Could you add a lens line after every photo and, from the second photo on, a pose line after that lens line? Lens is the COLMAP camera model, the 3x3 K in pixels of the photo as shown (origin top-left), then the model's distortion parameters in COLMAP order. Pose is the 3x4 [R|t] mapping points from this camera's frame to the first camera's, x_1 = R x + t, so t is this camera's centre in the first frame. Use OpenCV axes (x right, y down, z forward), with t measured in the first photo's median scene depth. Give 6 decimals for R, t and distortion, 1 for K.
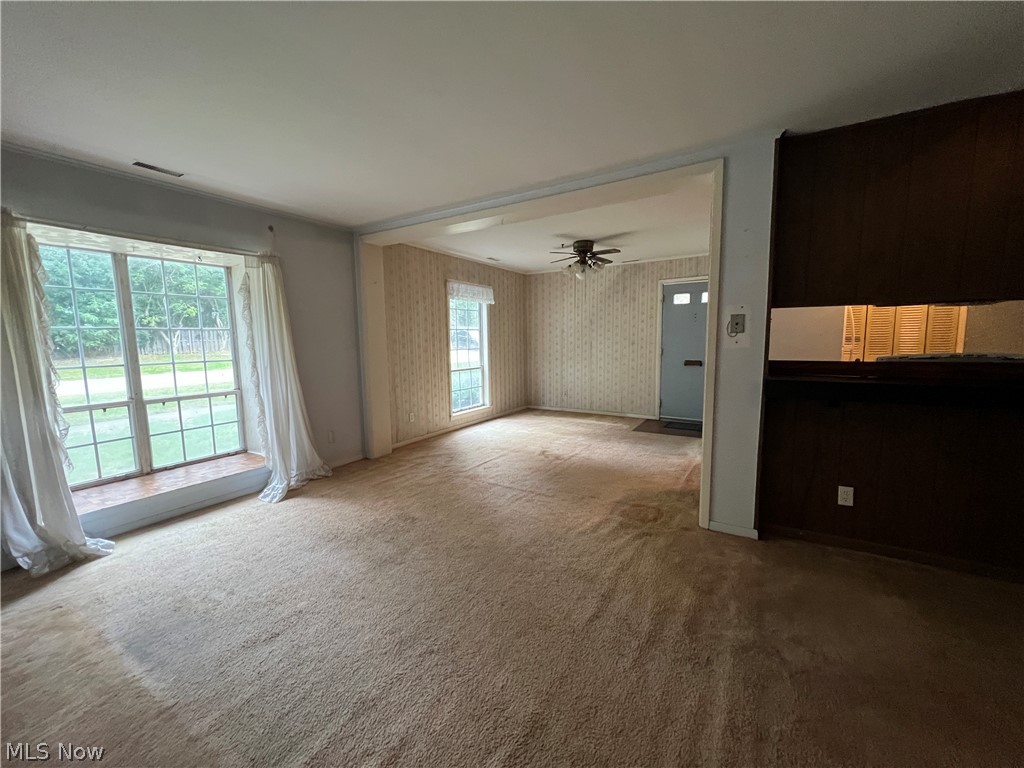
lens RADIAL K [[409.1, 0, 509.9], [0, 409.1, 382.3], [0, 0, 1]] dist [-0.005230, 0.000950]
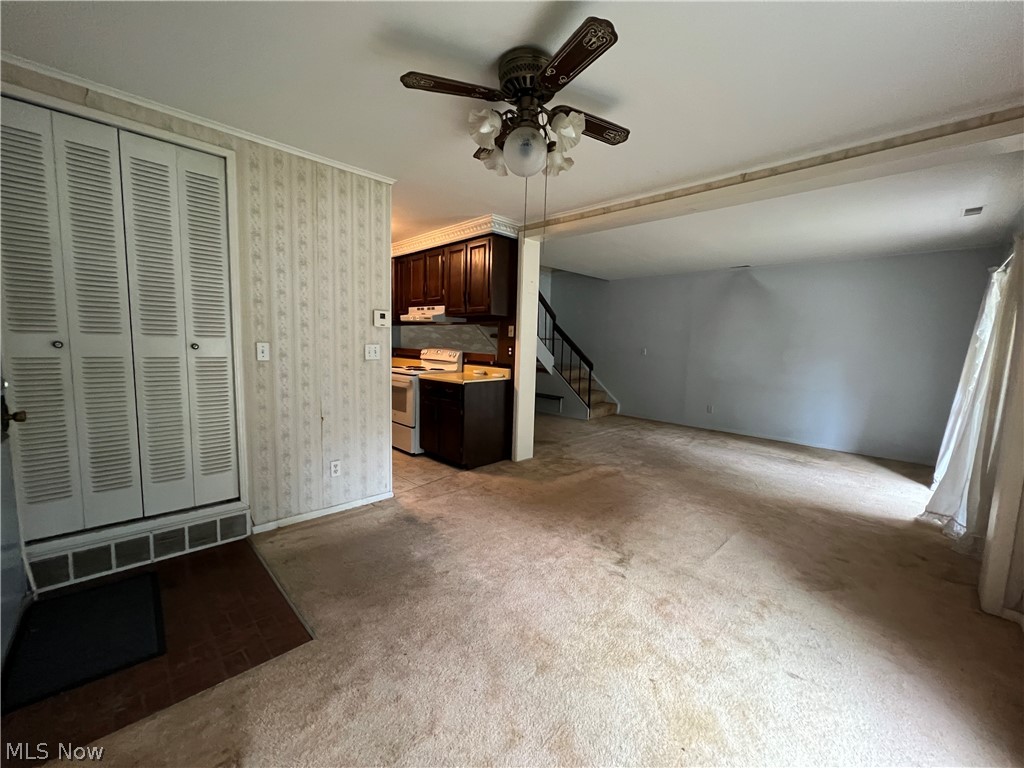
lens RADIAL K [[409.1, 0, 510.4], [0, 409.1, 385.4], [0, 0, 1]] dist [-0.005230, 0.000950]
pose [[-0.973517, -0.039655, 0.225148, 0.112969], [0.008231, 0.978123, 0.207866, -0.157289], [-0.228465, 0.204214, -0.951893, 1.475987]]
